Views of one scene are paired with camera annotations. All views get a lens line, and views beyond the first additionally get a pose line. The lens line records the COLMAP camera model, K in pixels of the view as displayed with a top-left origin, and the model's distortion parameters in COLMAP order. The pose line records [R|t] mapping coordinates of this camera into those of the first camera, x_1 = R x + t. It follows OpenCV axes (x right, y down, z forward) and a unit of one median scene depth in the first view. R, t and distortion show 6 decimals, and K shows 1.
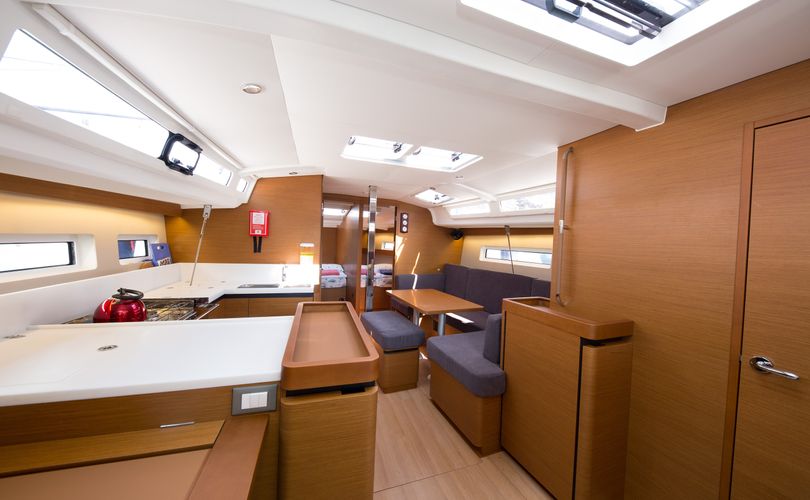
lens RADIAL K [[278.8, 0, 405.0], [0, 278.8, 250.0], [0, 0, 1]] dist [0.000161, 0.000000]
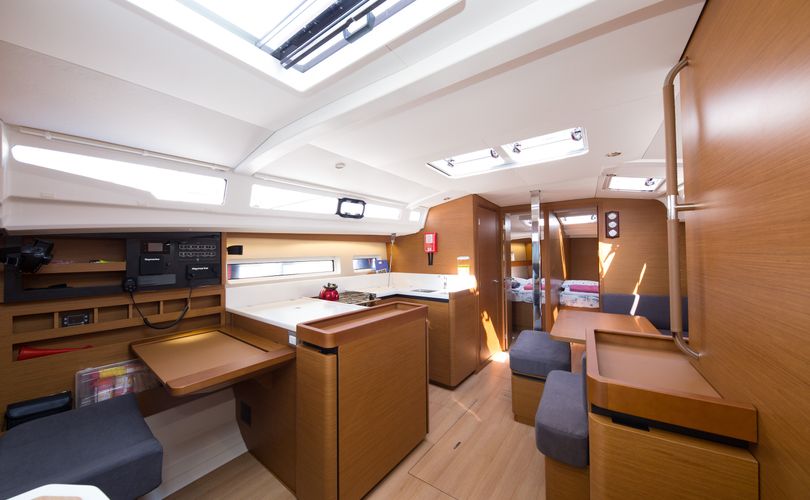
lens RADIAL K [[278.8, 0, 405.0], [0, 278.8, 250.0], [0, 0, 1]] dist [0.000161, 0.000000]
pose [[0.563581, -0.059254, -0.823933, 0.475237], [0.011837, 0.997901, -0.063669, 0.019643], [0.825976, 0.026129, 0.563100, 0.177817]]
